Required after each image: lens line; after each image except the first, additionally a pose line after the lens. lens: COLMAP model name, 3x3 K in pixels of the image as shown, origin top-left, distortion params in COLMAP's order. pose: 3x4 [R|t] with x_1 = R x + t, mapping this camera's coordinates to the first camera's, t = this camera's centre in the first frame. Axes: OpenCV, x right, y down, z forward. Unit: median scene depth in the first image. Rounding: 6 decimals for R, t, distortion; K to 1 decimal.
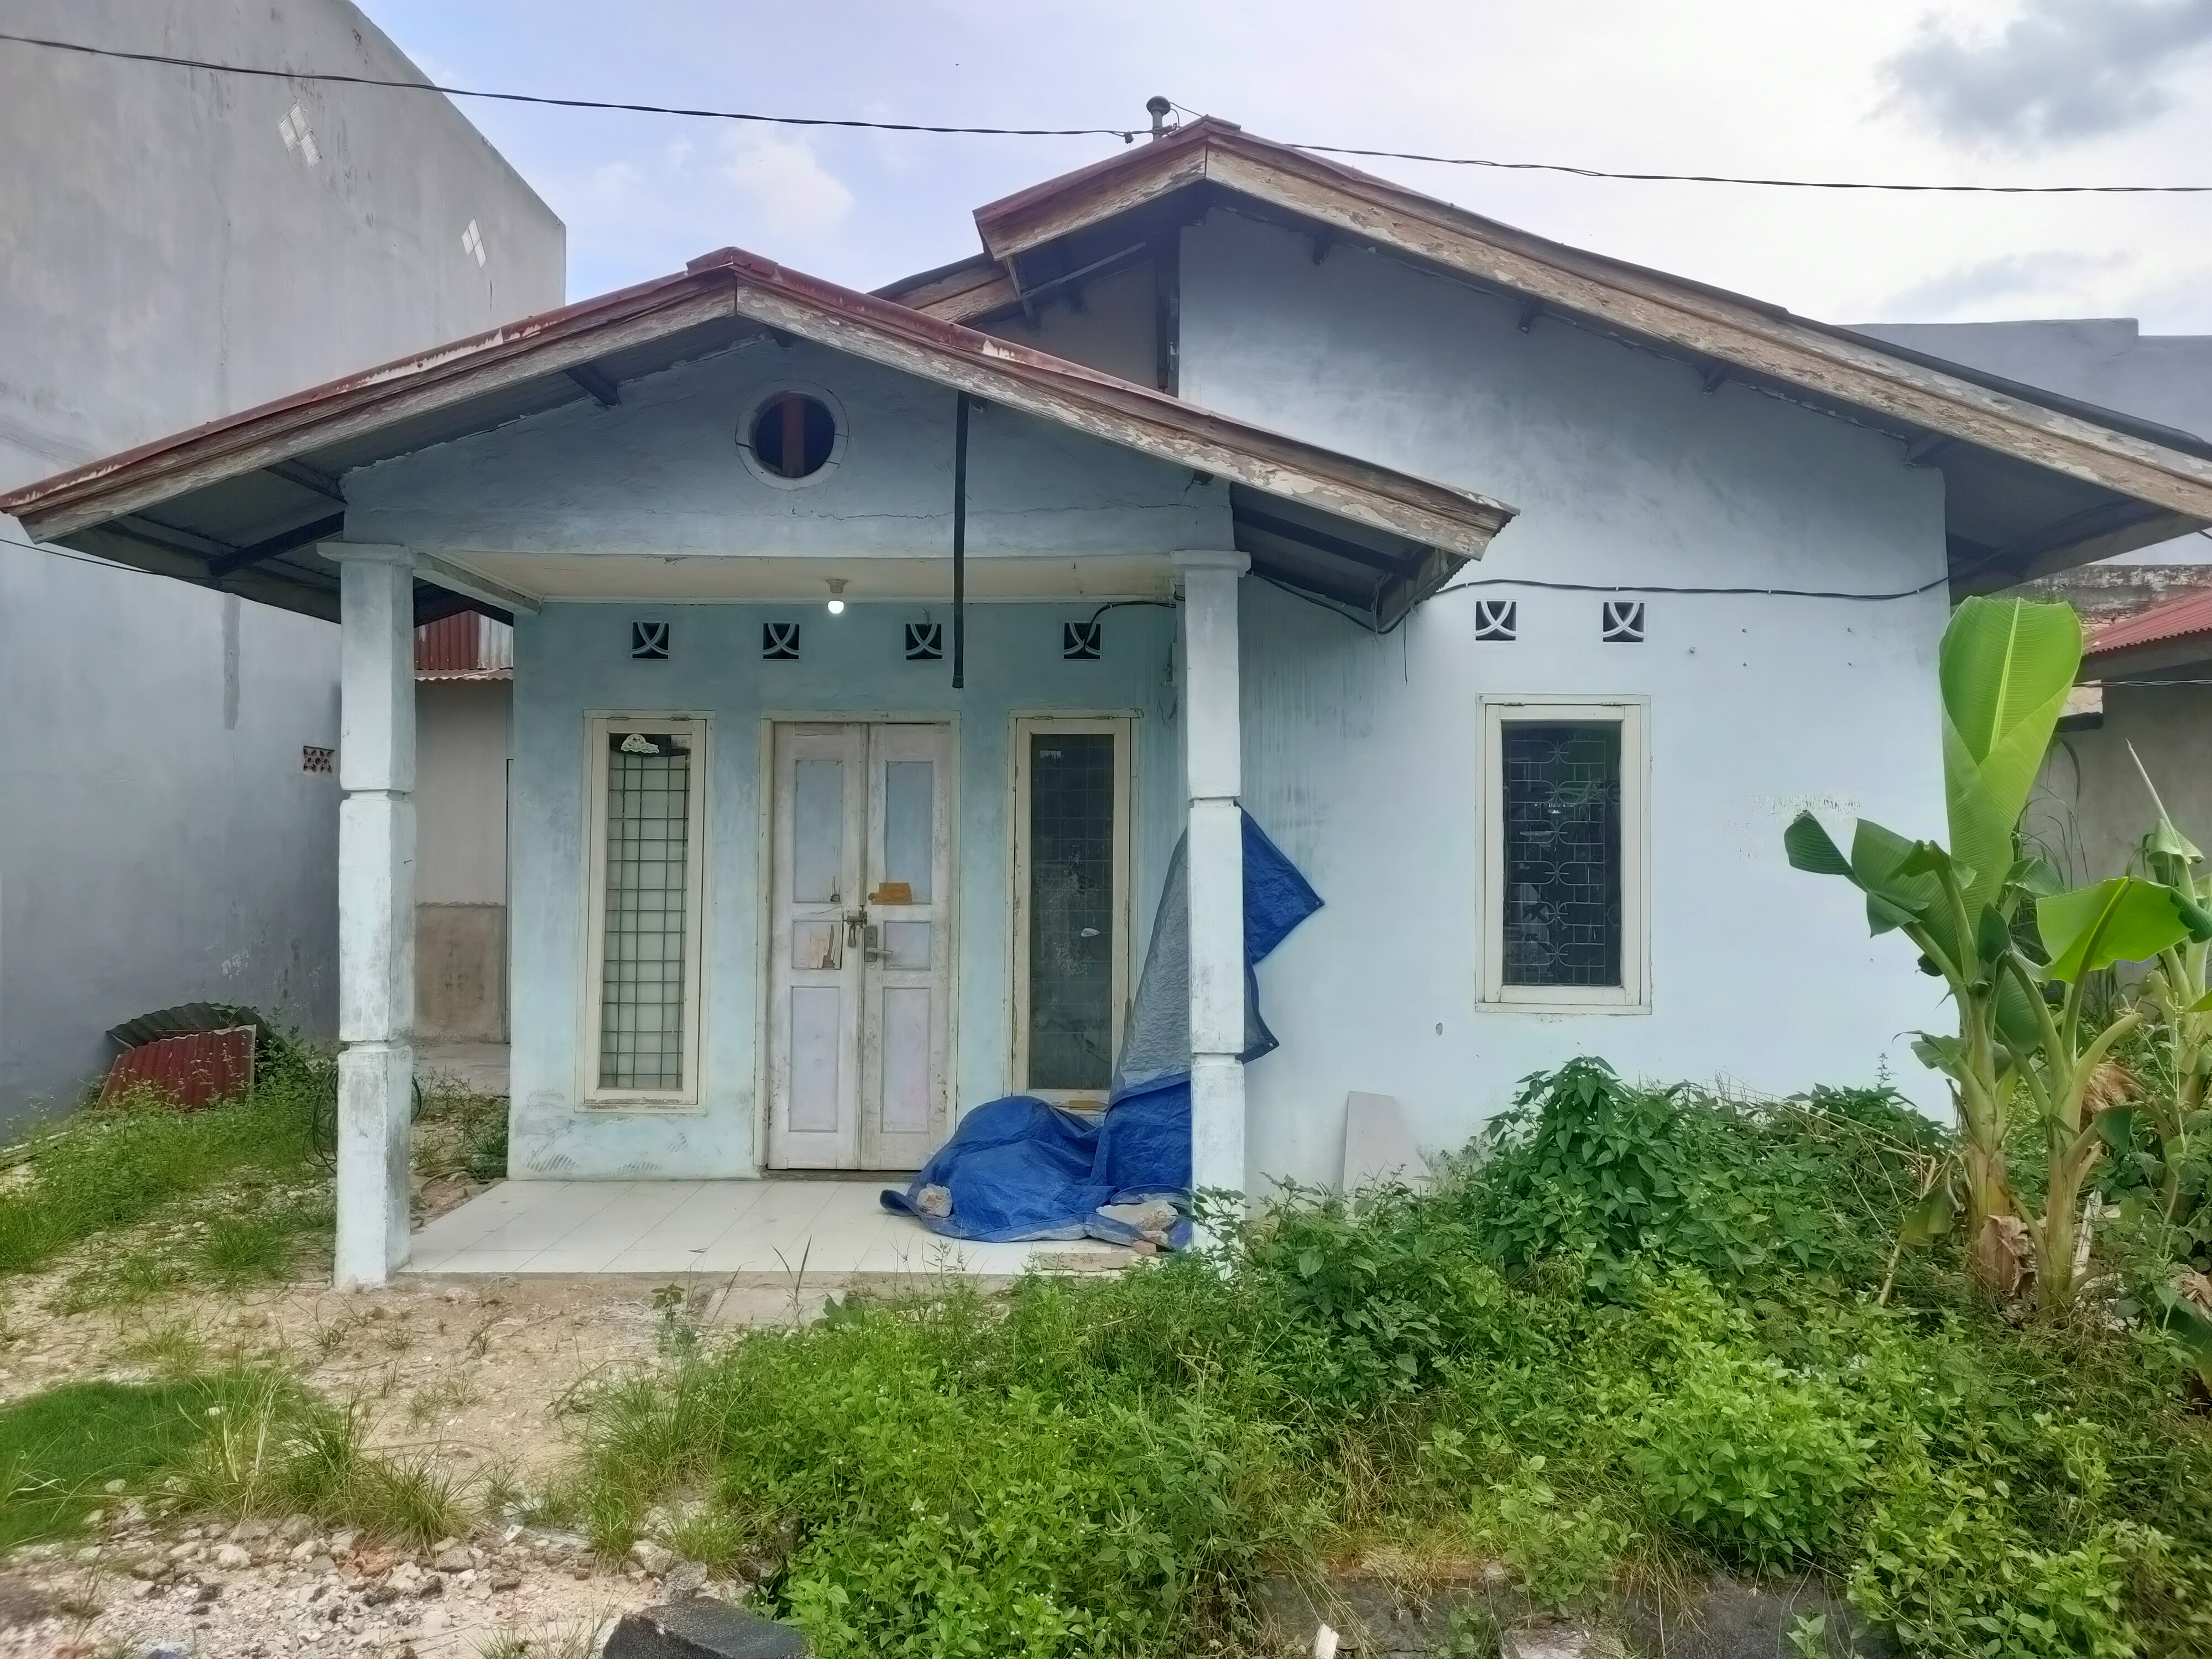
lens RADIAL K [[1665.1, 0, 1102.1], [0, 1665.1, 831.7], [0, 0, 1]] dist [0.055796, -0.039786]
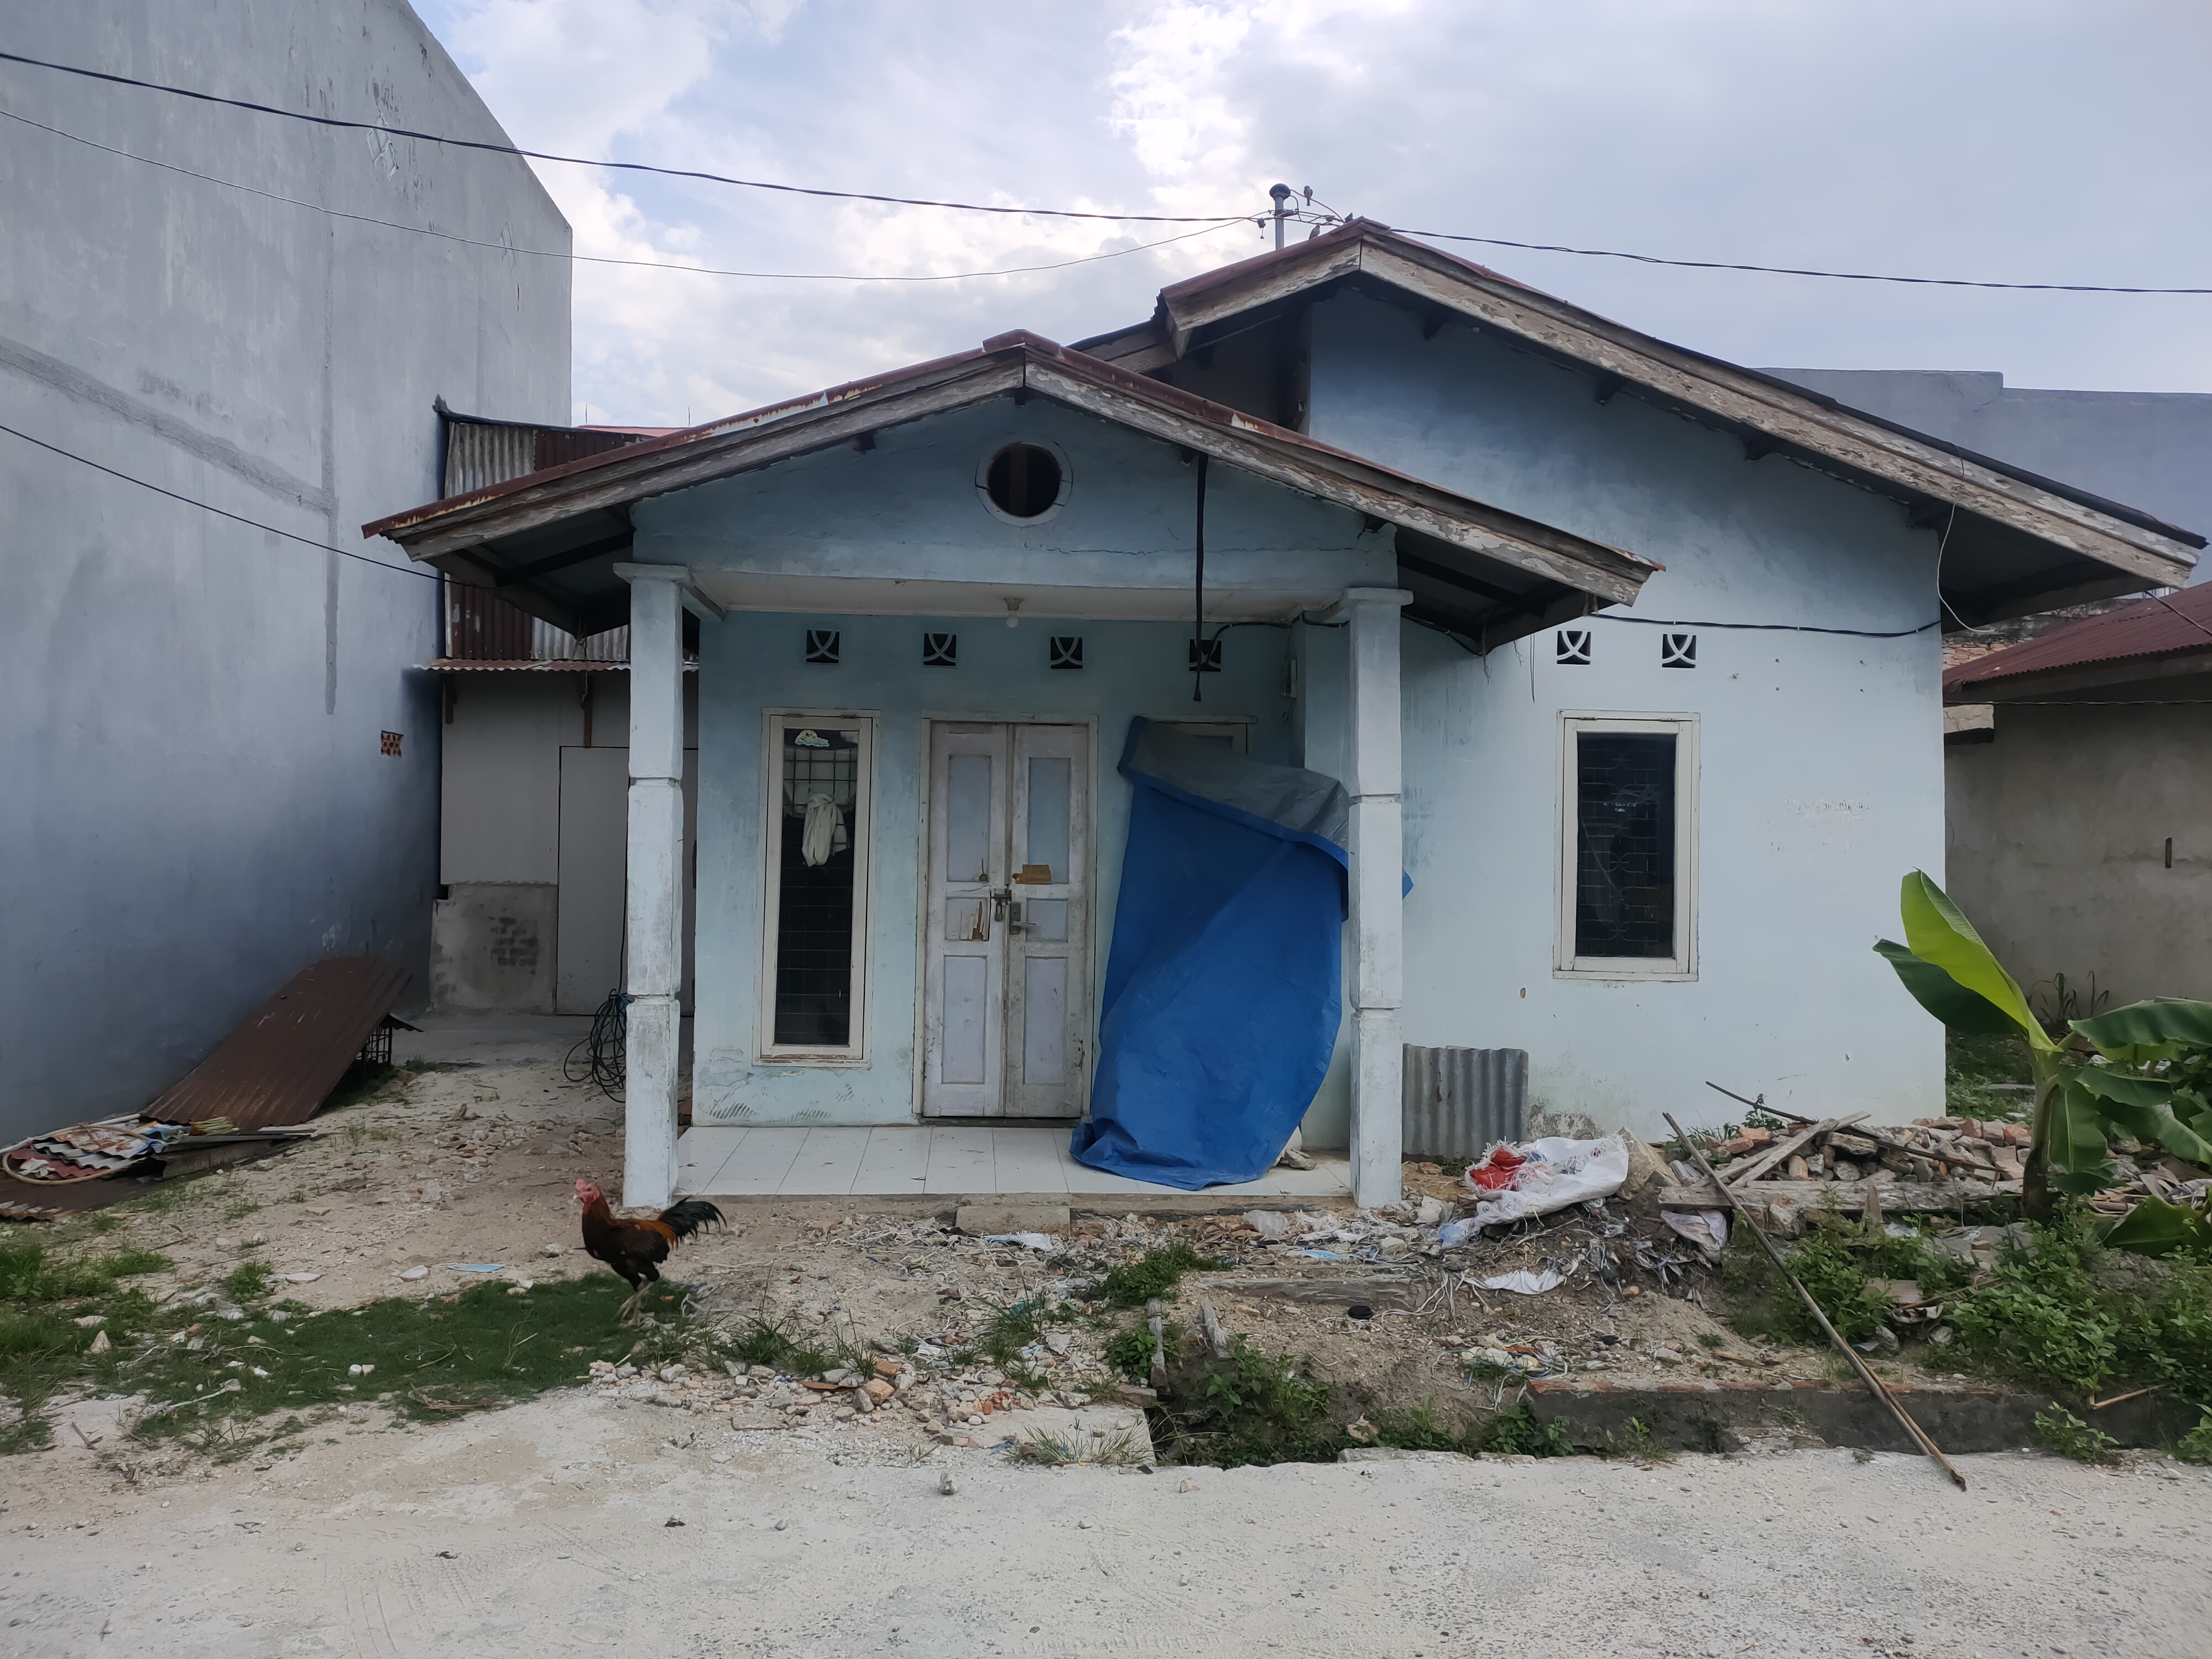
lens RADIAL K [[1665.1, 0, 1106.2], [0, 1665.1, 835.4], [0, 0, 1]] dist [0.055796, -0.039786]
pose [[0.995866, 0.012147, 0.090023, -0.216639], [-0.012817, 0.999894, 0.006869, 0.002798], [-0.089930, -0.007995, 0.995916, -0.161253]]
